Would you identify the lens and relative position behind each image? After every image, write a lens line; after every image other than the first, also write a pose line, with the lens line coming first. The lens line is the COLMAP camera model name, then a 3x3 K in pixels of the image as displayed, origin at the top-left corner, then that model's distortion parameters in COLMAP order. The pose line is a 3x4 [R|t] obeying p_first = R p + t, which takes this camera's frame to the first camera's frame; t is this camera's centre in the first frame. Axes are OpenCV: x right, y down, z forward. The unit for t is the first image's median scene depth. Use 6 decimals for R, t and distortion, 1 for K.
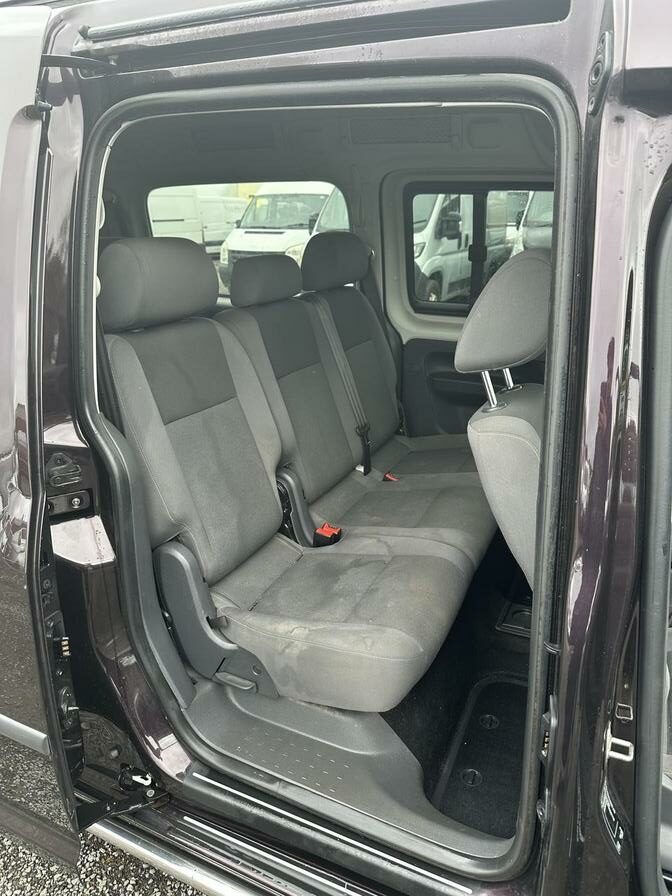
lens RADIAL K [[629.4, 0, 334.0], [0, 629.4, 445.6], [0, 0, 1]] dist [0.025737, -0.047276]
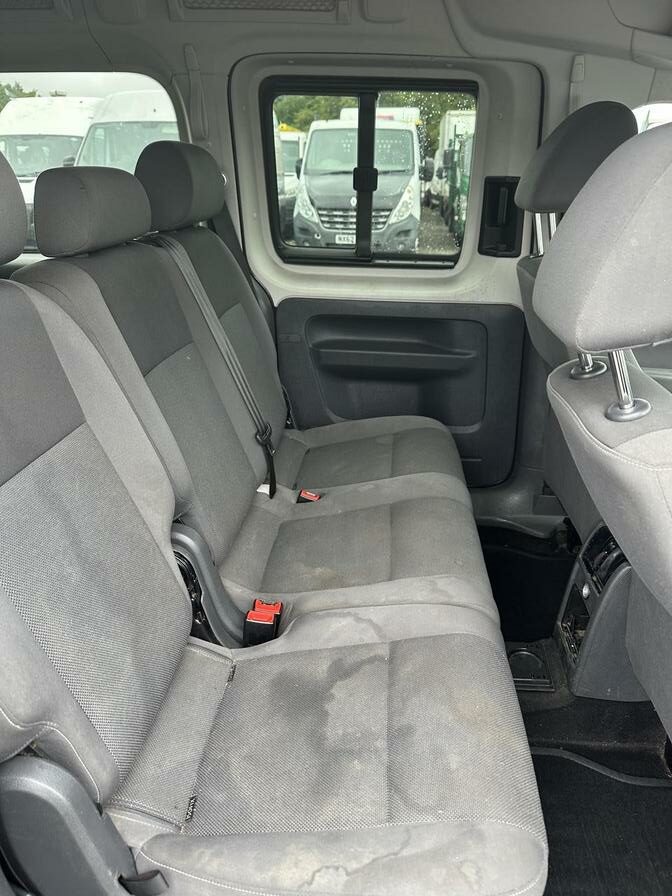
lens RADIAL K [[629.4, 0, 342.7], [0, 629.4, 450.8], [0, 0, 1]] dist [0.025737, -0.047276]
pose [[0.935715, -0.134035, 0.326301, -0.120550], [0.110650, 0.989840, 0.089291, -0.072369], [-0.334954, -0.047446, 0.941039, 0.382947]]
